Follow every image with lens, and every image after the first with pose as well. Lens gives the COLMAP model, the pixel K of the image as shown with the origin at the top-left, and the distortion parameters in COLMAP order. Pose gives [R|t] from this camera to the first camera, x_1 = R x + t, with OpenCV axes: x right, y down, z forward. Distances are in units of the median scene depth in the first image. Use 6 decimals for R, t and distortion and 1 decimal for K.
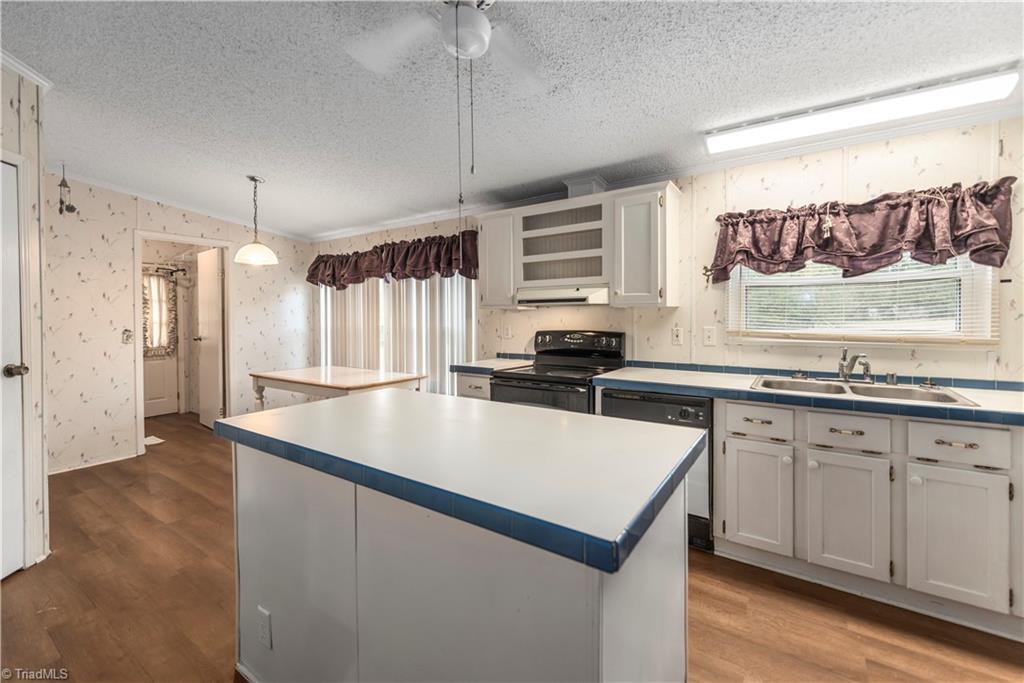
lens RADIAL K [[419.2, 0, 522.6], [0, 419.2, 324.6], [0, 0, 1]] dist [0.003034, 0.000270]
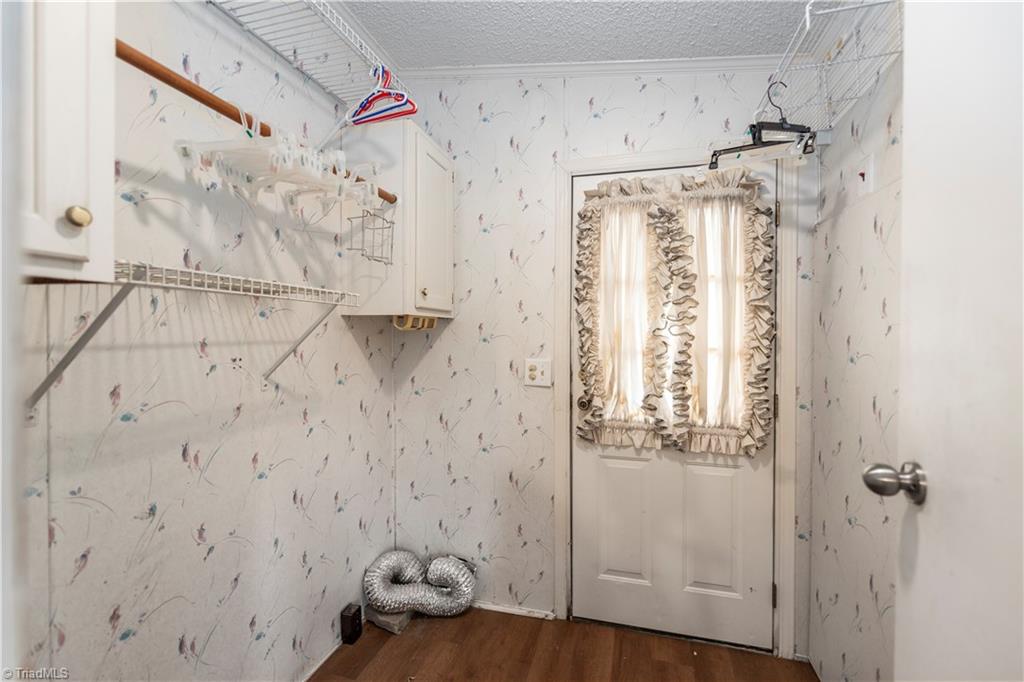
lens RADIAL K [[419.2, 0, 518.4], [0, 419.2, 339.0], [0, 0, 1]] dist [0.003034, 0.000270]
pose [[0.312086, 0.017370, -0.949895, -0.586252], [-0.020123, 0.999729, 0.011670, -0.012065], [0.949841, 0.015473, 0.312351, 0.719938]]
